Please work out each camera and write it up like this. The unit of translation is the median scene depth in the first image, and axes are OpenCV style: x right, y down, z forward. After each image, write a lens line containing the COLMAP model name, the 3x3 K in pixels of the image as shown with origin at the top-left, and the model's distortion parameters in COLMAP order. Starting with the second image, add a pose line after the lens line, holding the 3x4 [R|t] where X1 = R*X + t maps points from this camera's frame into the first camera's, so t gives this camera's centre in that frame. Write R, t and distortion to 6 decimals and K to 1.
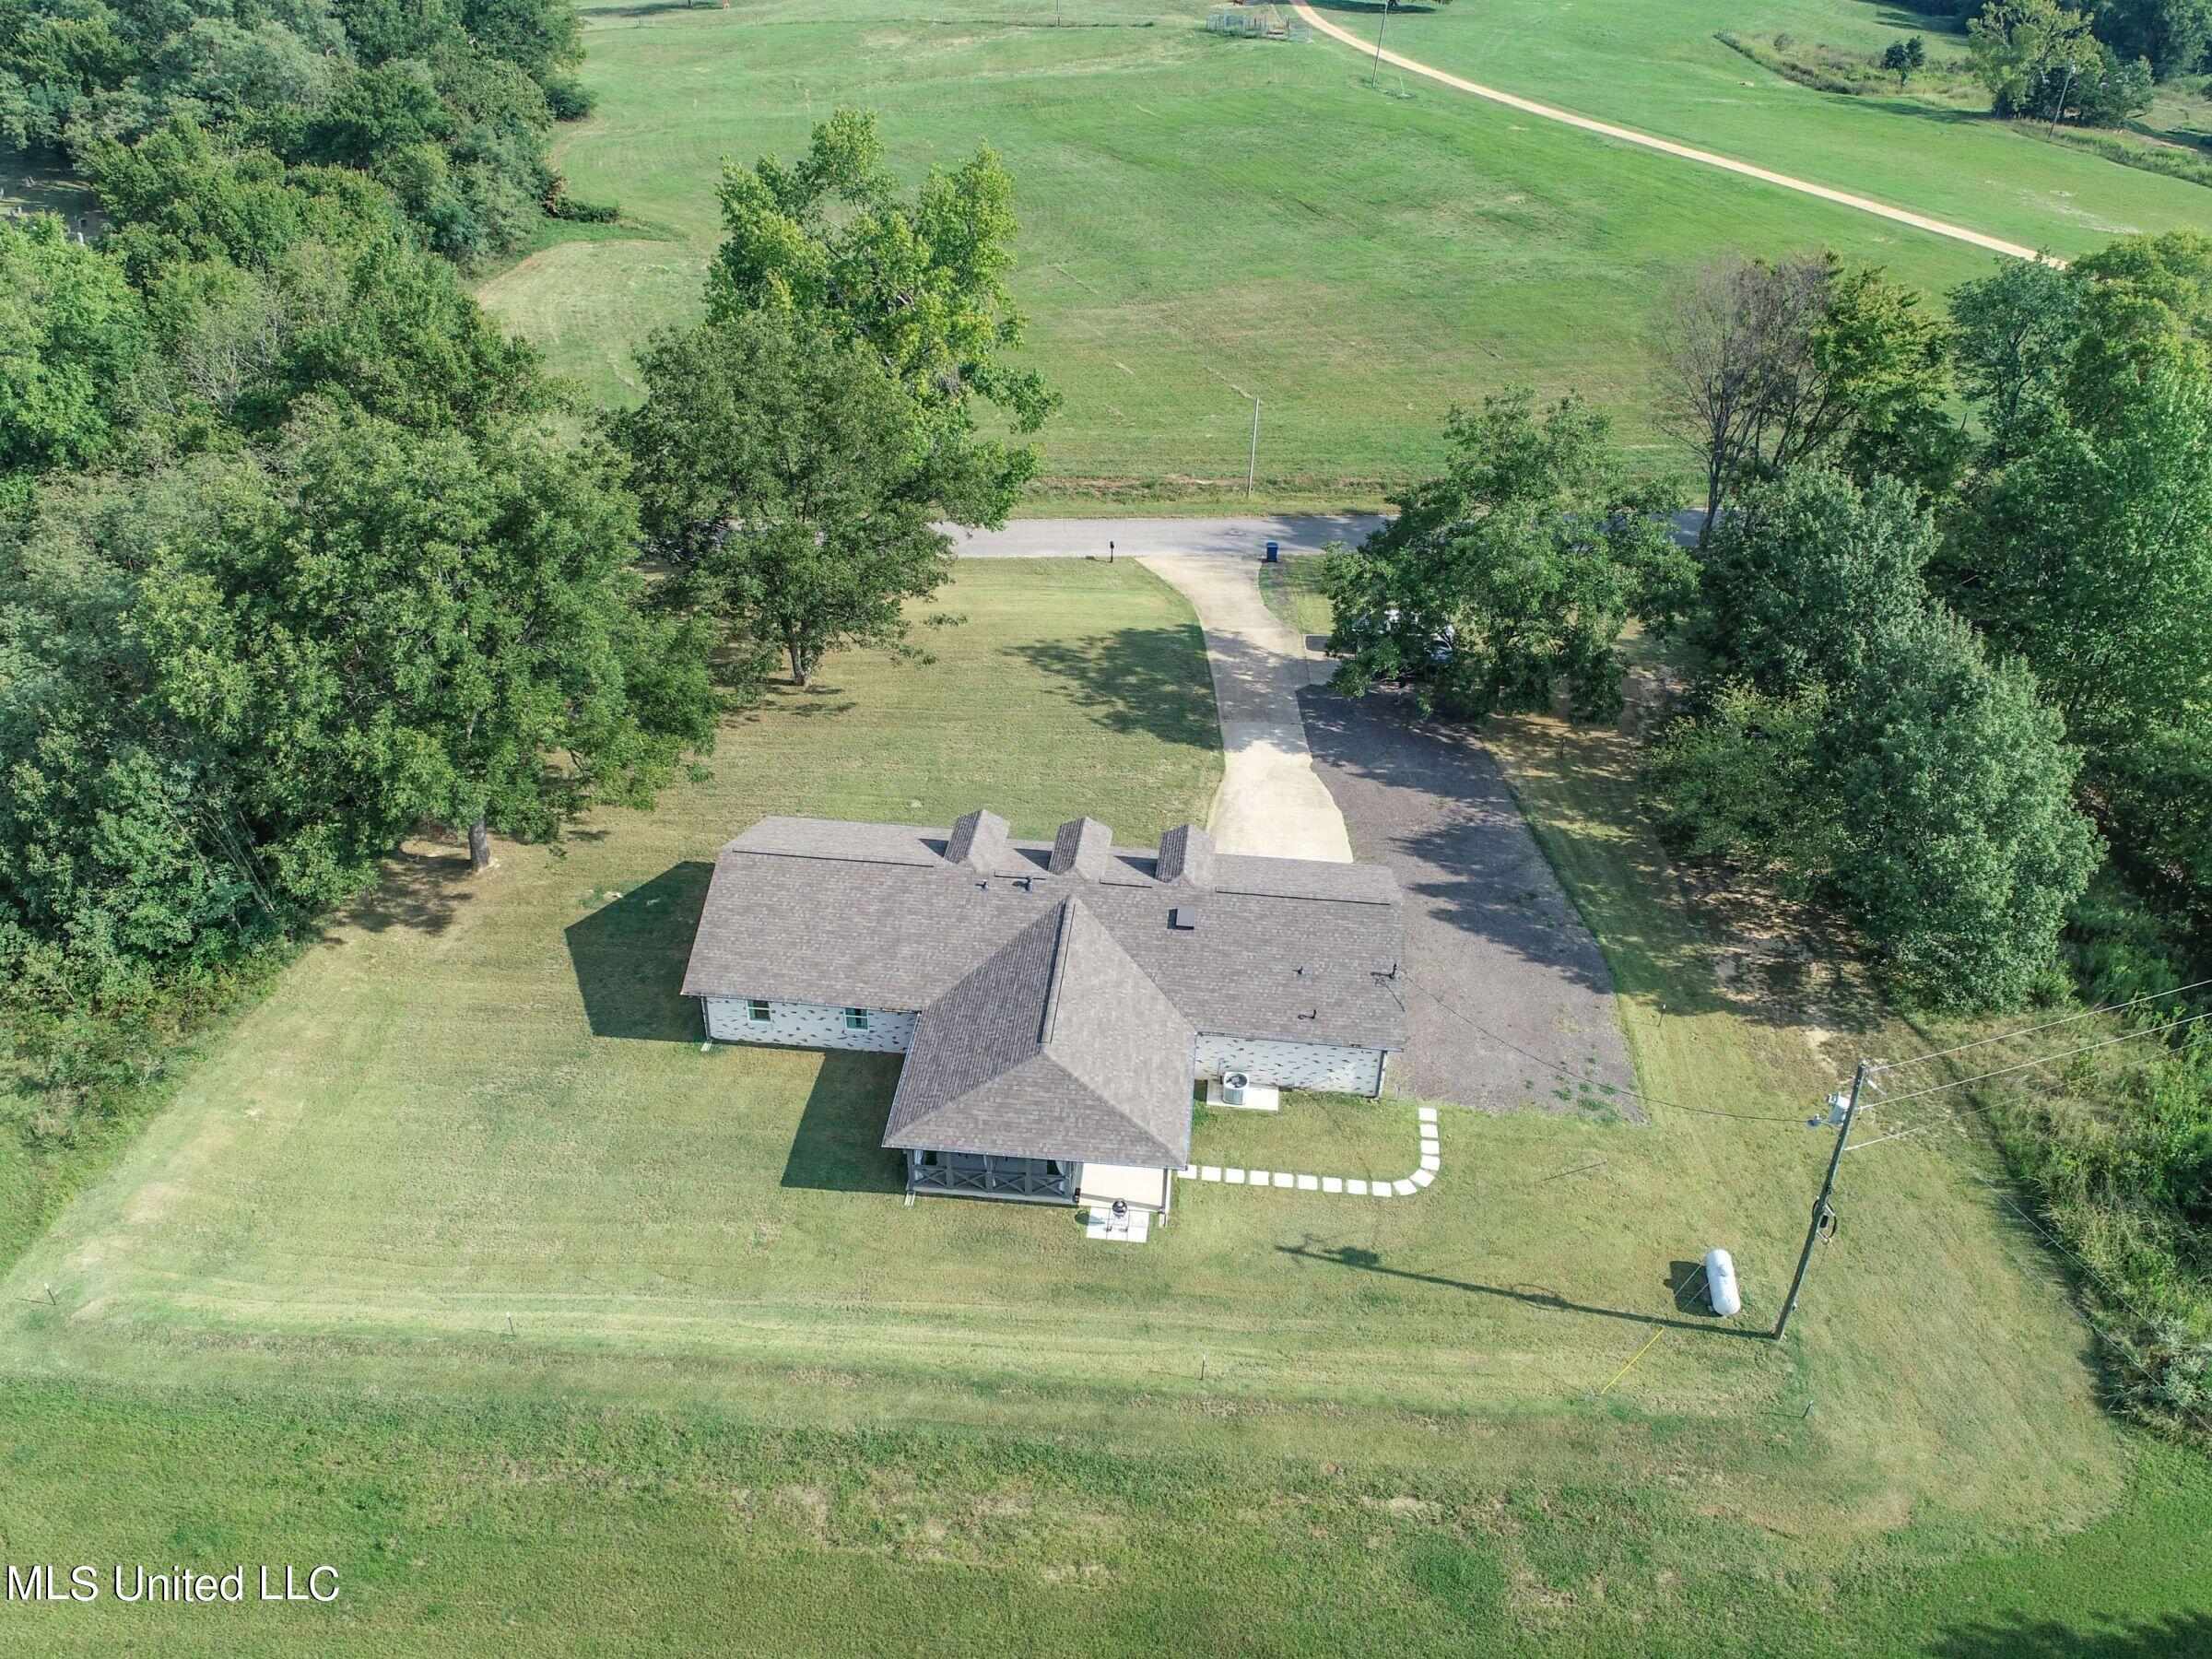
lens RADIAL K [[1660.9, 0, 1123.1], [0, 1660.9, 827.0], [0, 0, 1]] dist [-0.000116, -0.004599]
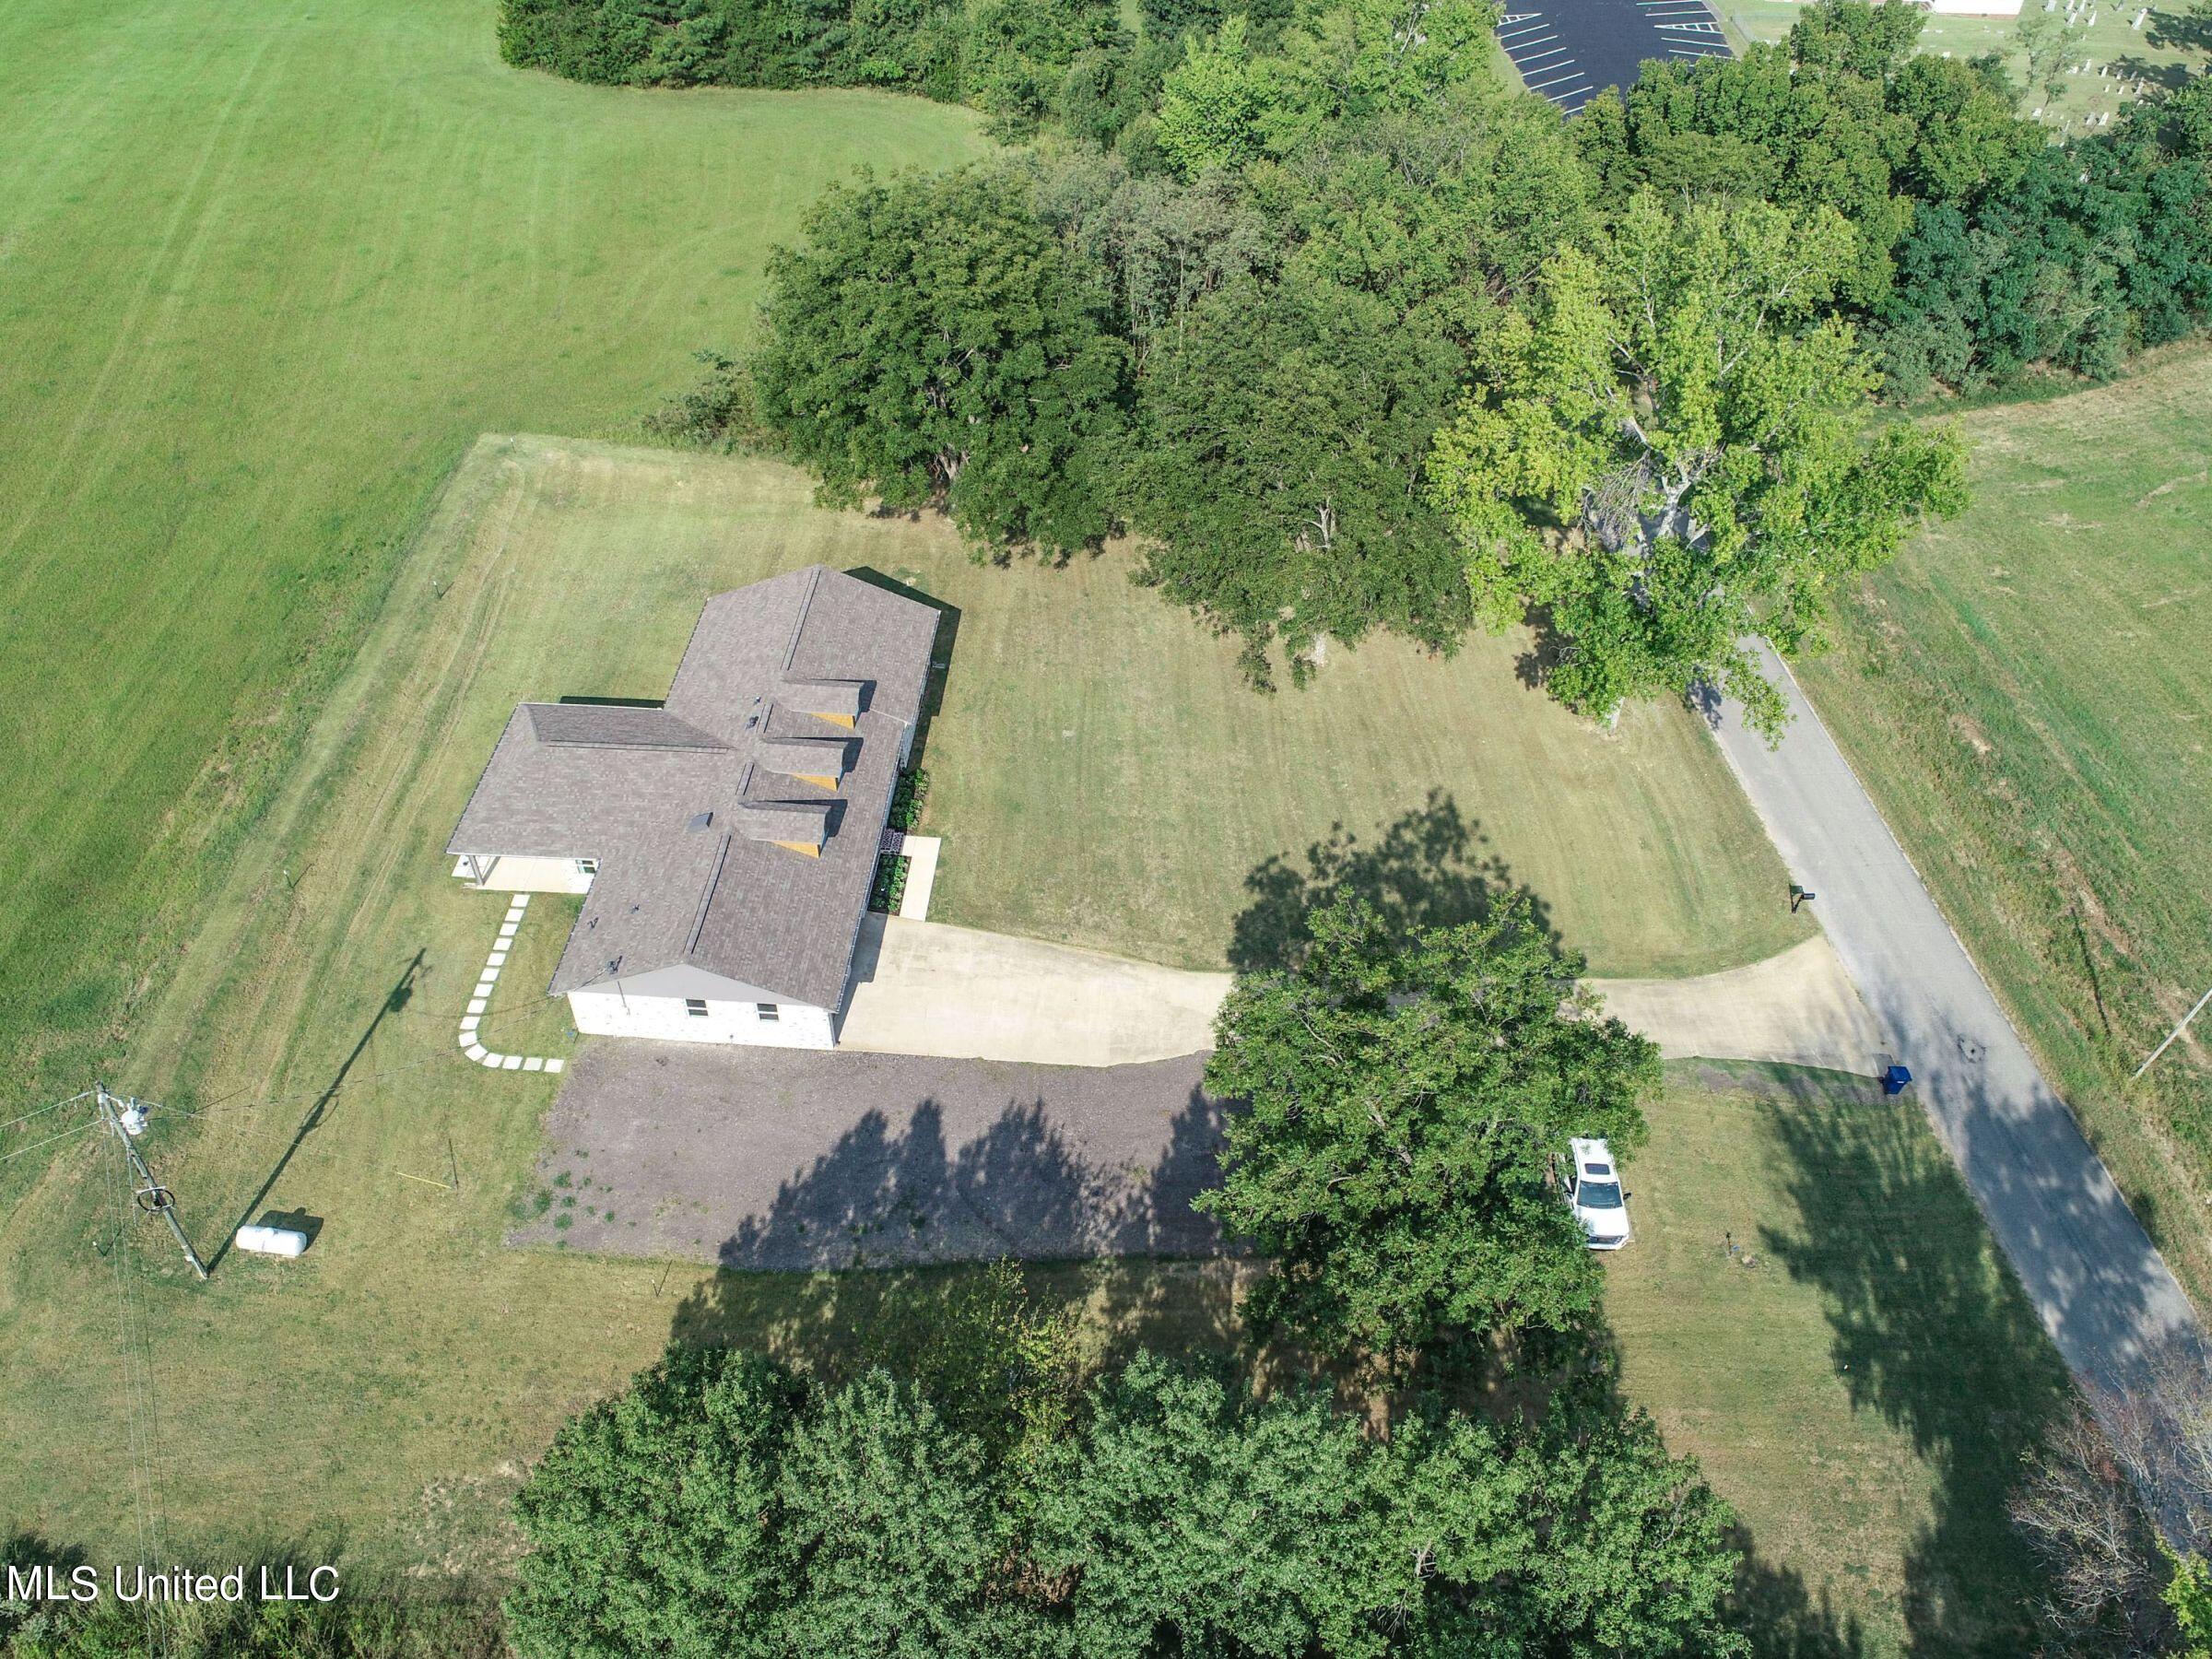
lens RADIAL K [[1660.9, 0, 1123.1], [0, 1660.9, 827.0], [0, 0, 1]] dist [-0.000116, -0.004599]
pose [[0.036882, 0.673984, -0.737825, 0.922721], [-0.580912, 0.615225, 0.532954, -0.743060], [0.813130, 0.408955, 0.414216, 0.810998]]
